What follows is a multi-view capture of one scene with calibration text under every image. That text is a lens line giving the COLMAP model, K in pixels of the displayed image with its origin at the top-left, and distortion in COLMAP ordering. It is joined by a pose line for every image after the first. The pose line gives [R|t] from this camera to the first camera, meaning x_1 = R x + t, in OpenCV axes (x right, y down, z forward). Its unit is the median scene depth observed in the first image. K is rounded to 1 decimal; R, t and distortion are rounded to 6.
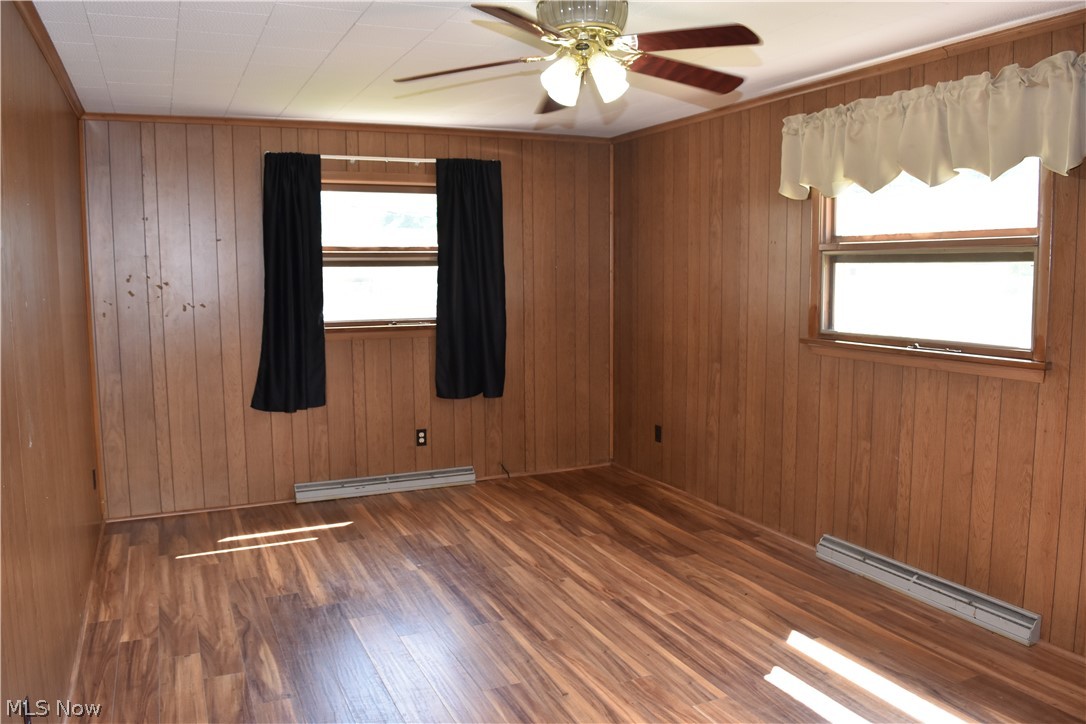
lens RADIAL K [[848.7, 0, 543.0], [0, 848.7, 362.0], [0, 0, 1]] dist [-0.095143, -0.000392]
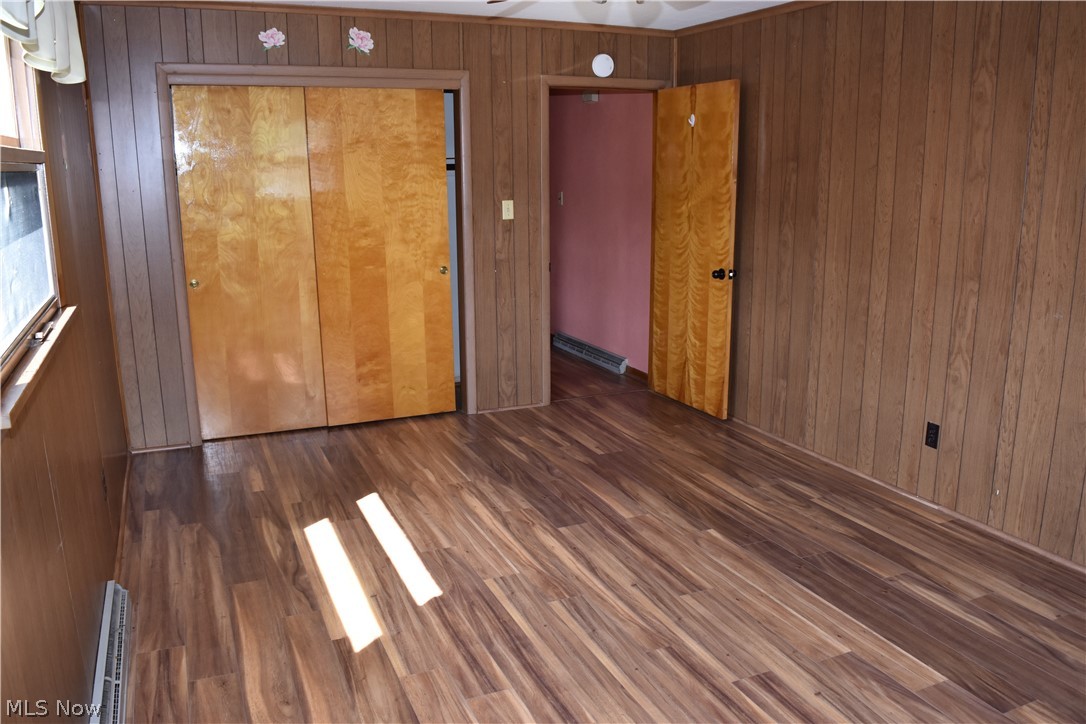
lens RADIAL K [[848.7, 0, 543.0], [0, 848.7, 362.0], [0, 0, 1]] dist [-0.095143, -0.000392]
pose [[-0.999700, 0.016198, 0.018370, 0.107978], [0.021384, 0.942941, 0.332271, -0.208721], [-0.011940, 0.332564, -0.943005, 1.754115]]
